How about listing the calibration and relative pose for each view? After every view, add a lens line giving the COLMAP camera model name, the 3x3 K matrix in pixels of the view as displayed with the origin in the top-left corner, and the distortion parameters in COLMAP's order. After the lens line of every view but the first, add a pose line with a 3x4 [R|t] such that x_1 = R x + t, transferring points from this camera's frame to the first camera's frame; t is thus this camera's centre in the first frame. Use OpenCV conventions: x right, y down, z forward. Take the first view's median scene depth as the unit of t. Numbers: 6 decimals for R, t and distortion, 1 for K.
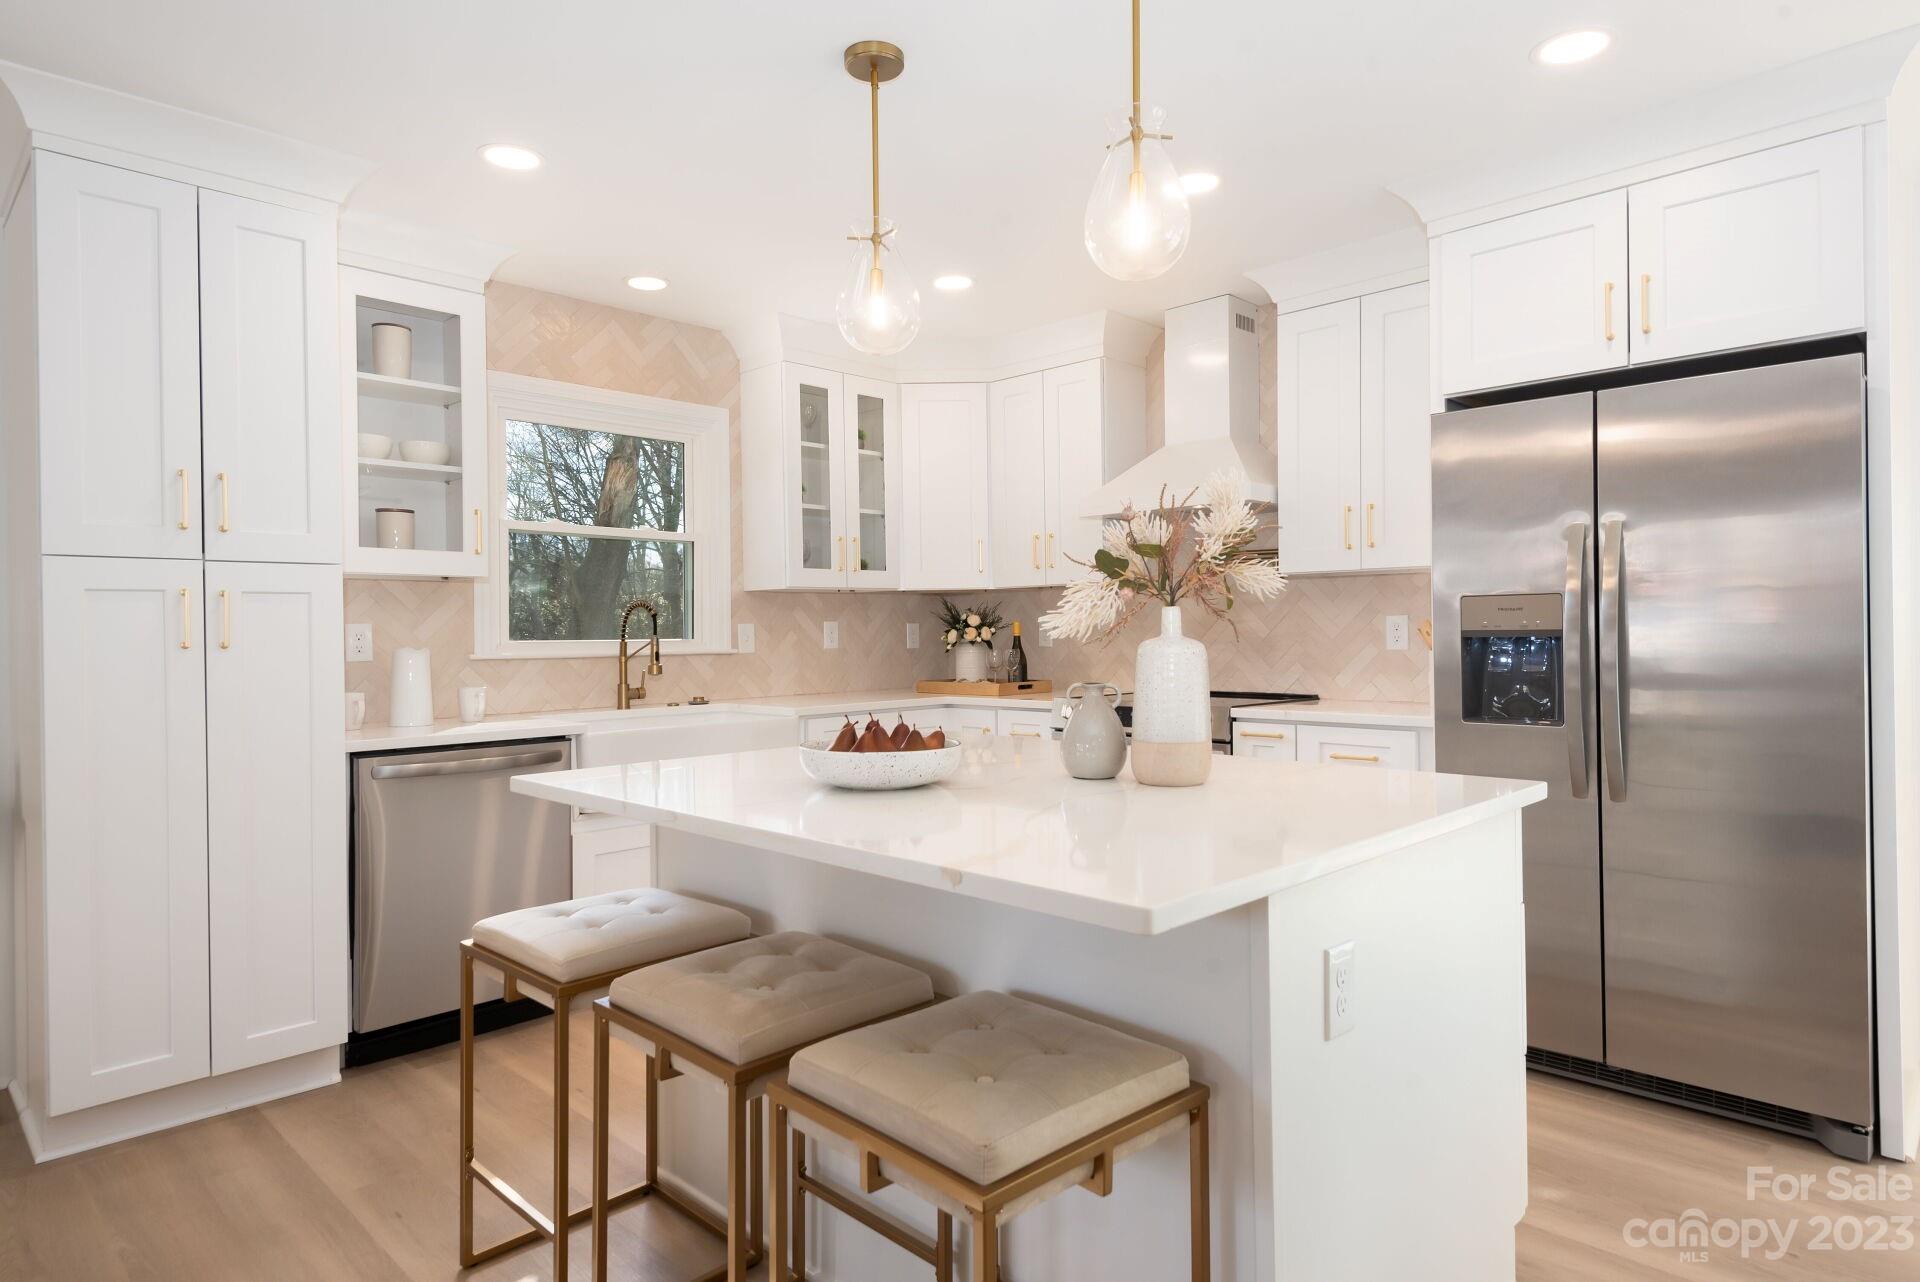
lens RADIAL K [[1085.1, 0, 971.7], [0, 1085.1, 644.6], [0, 0, 1]] dist [0.035384, -0.017168]
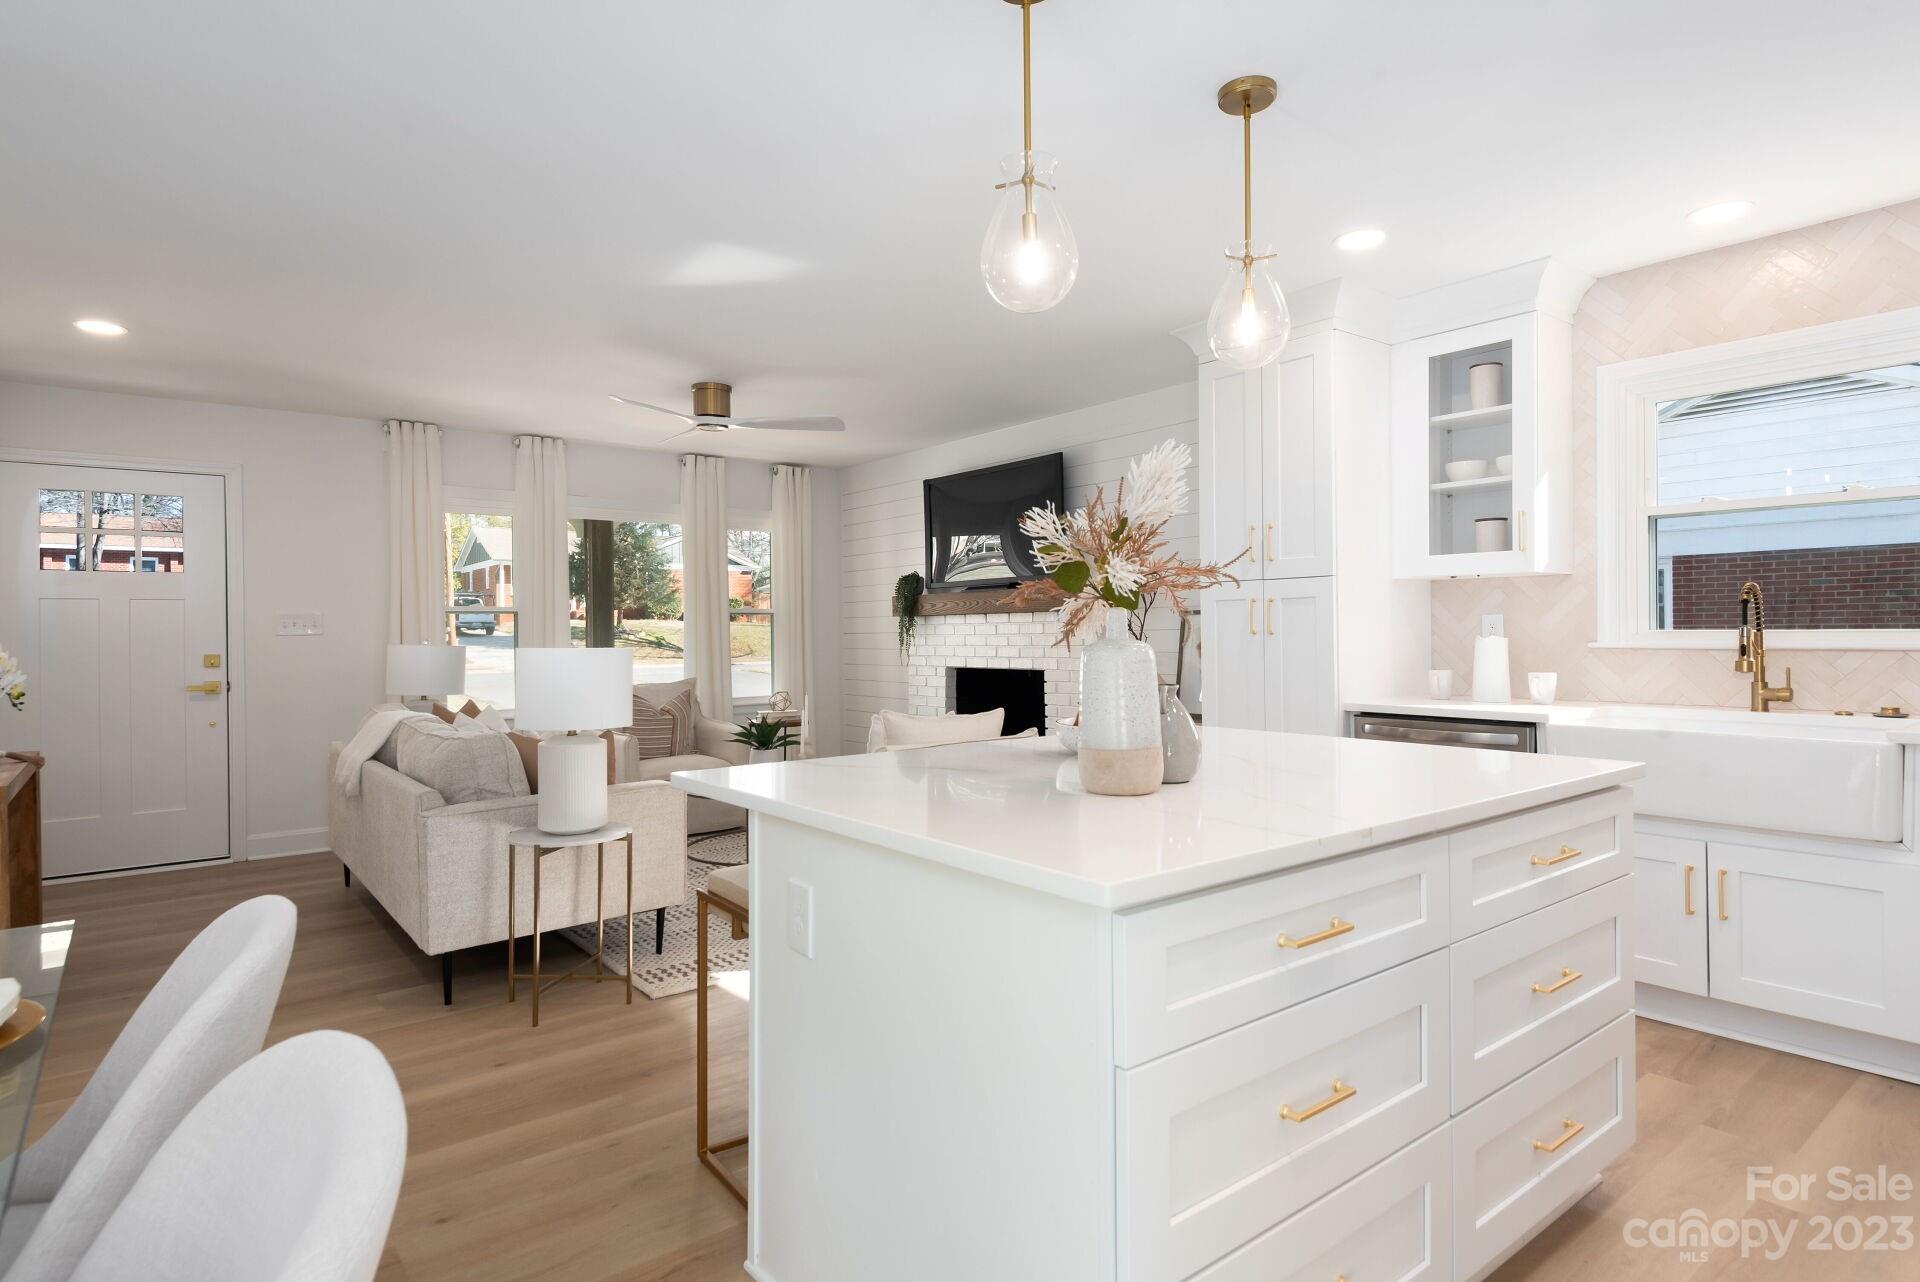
lens RADIAL K [[1035.8, 0, 968.5], [0, 1035.8, 636.4], [0, 0, 1]] dist [0.043022, -0.021024]
pose [[-0.110583, 0.017358, -0.993715, 0.653262], [-0.001476, 0.999843, 0.017630, -0.014827], [0.993866, 0.003416, -0.110540, 0.560095]]
